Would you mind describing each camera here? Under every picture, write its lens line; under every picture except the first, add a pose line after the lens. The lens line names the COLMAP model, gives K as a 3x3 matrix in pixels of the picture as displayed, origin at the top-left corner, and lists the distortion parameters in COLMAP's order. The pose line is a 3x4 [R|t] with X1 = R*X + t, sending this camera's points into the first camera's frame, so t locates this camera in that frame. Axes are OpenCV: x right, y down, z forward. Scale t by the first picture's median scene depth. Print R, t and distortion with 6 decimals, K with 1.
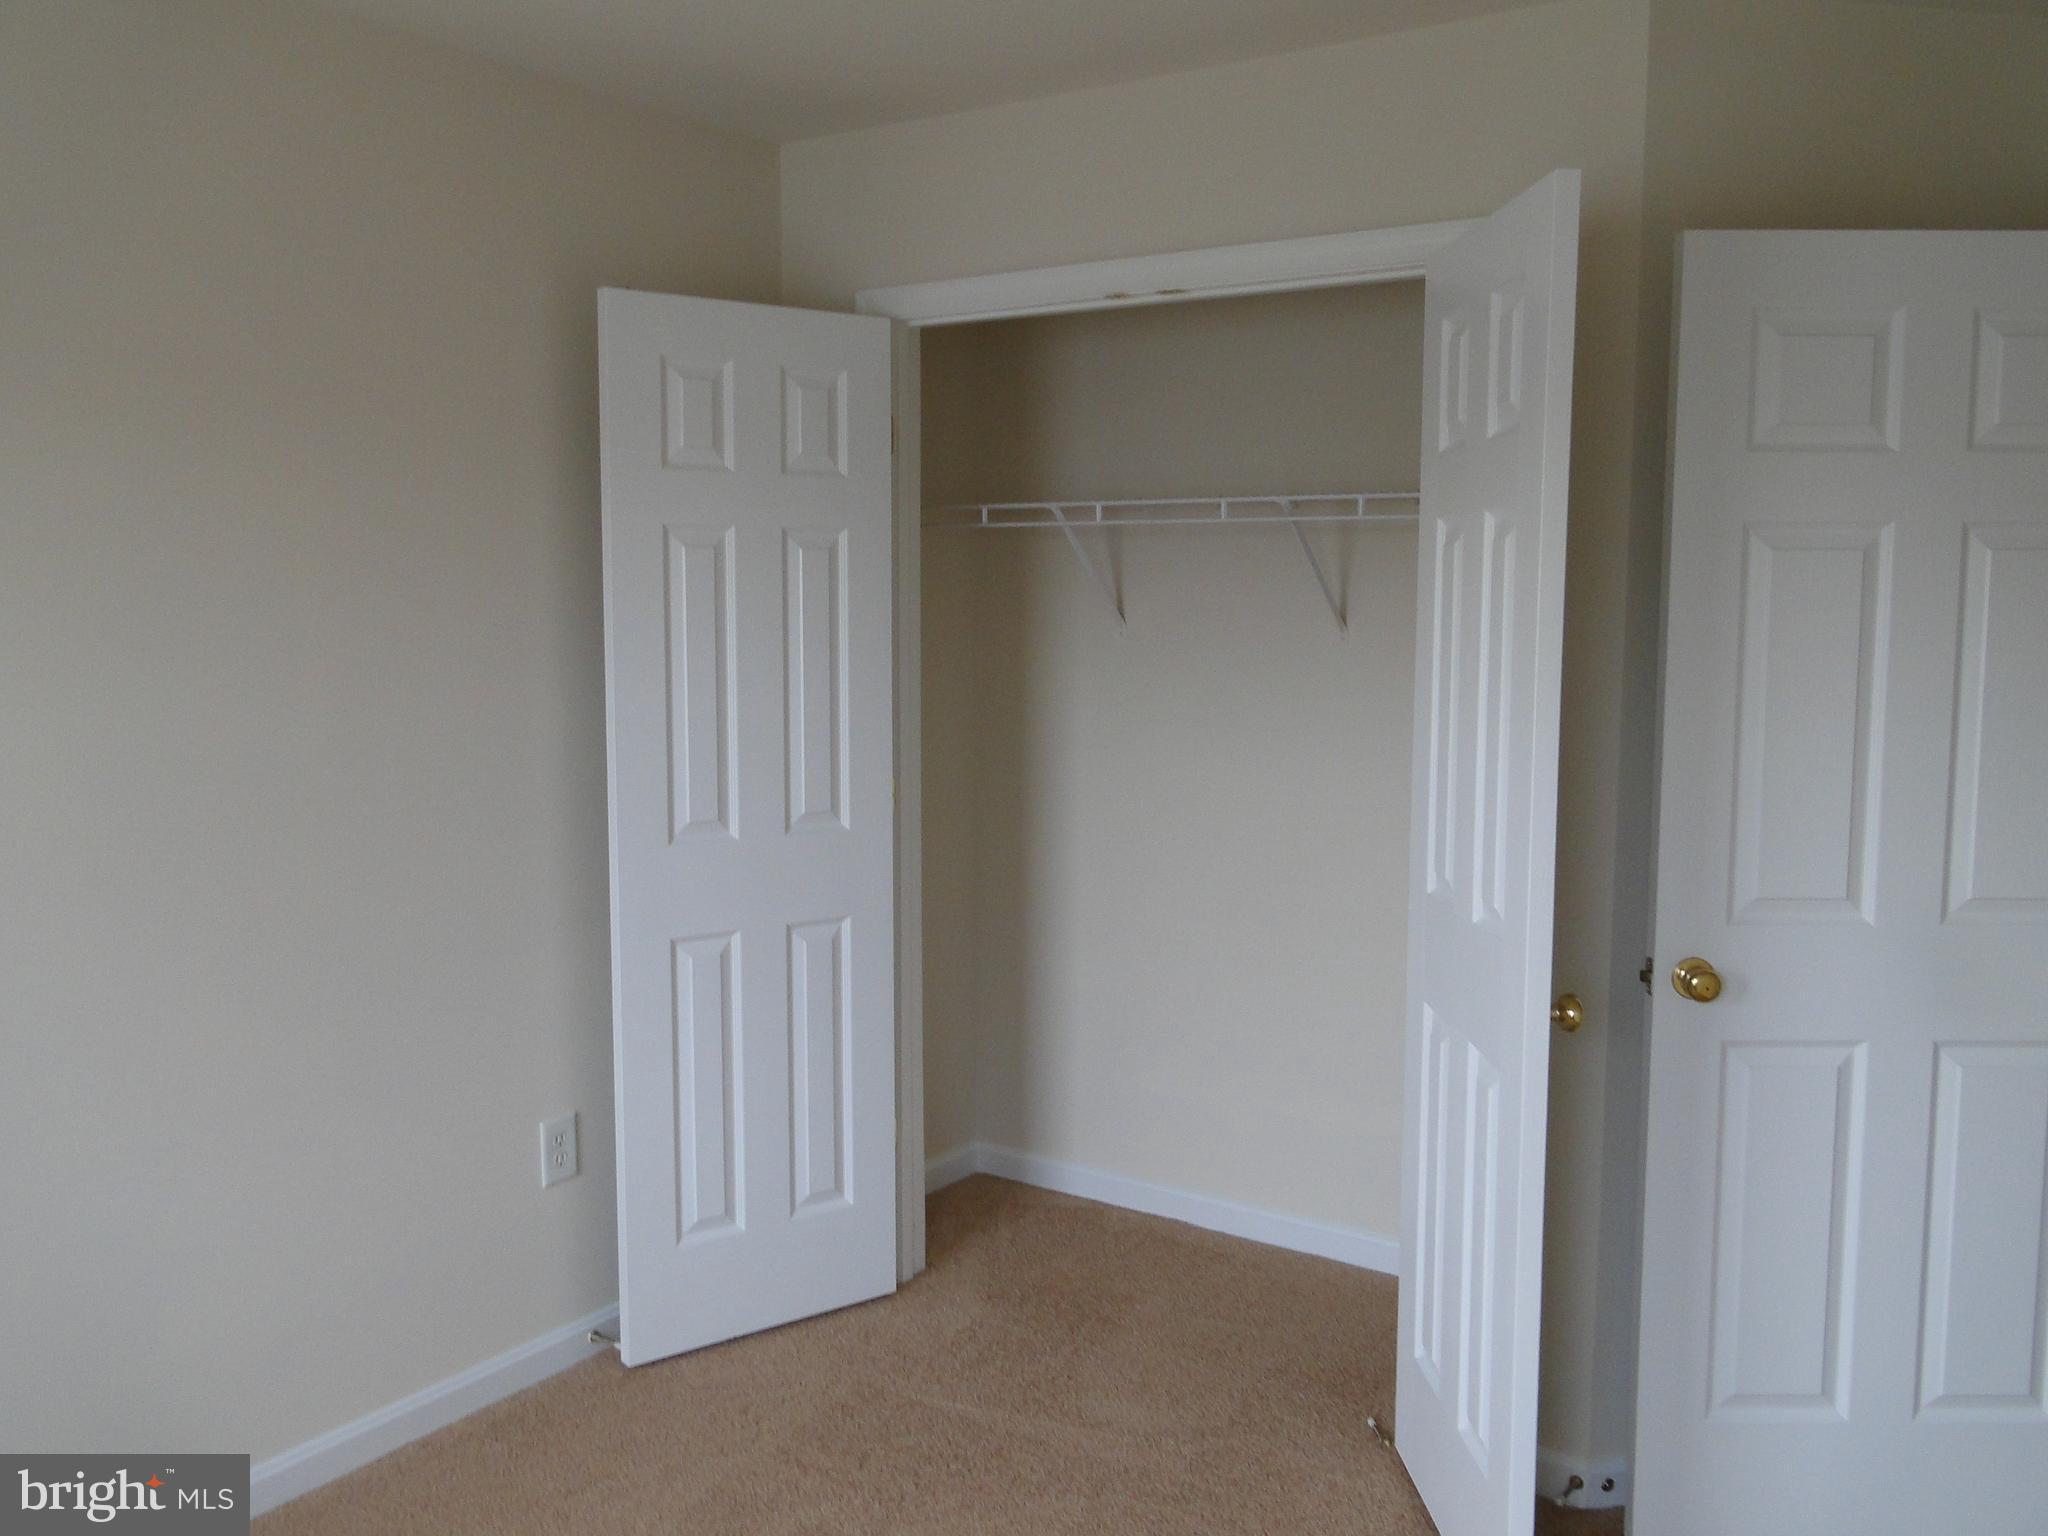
lens RADIAL K [[1692.8, 0, 1029.0], [0, 1692.8, 758.1], [0, 0, 1]] dist [0.005314, -0.007333]
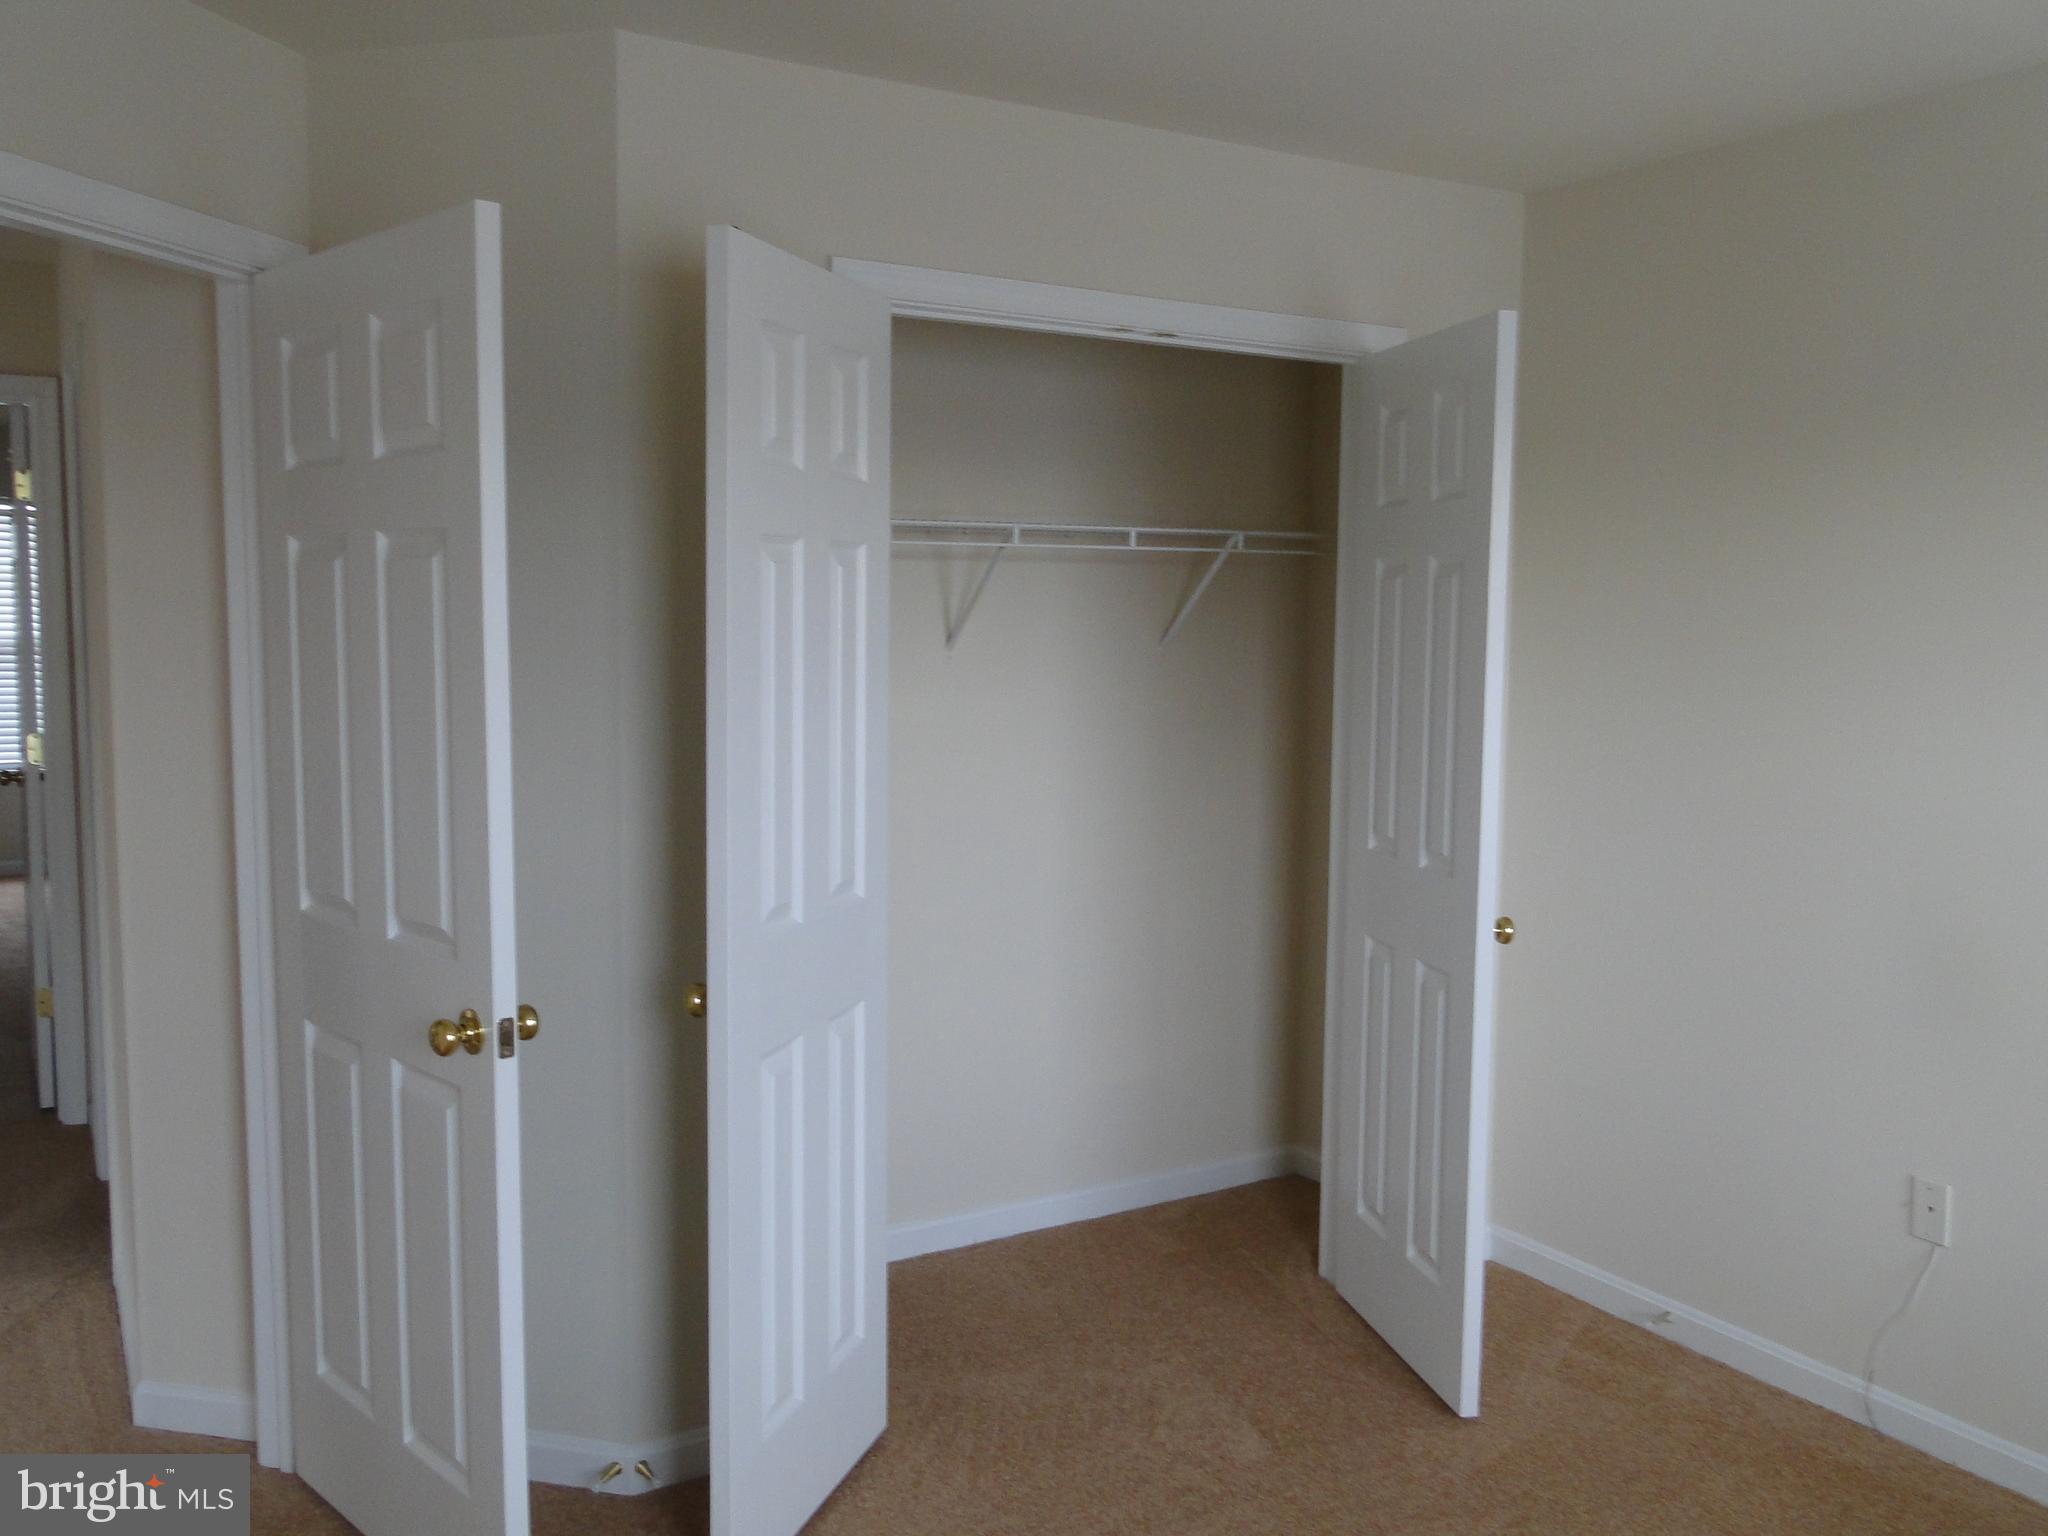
lens RADIAL K [[1692.8, 0, 1029.0], [0, 1692.8, 758.1], [0, 0, 1]] dist [0.005314, -0.007333]
pose [[0.421581, -0.075048, 0.903680, -0.928875], [0.079571, 0.995787, 0.045576, -0.064051], [-0.903293, 0.052693, 0.425776, 0.630016]]
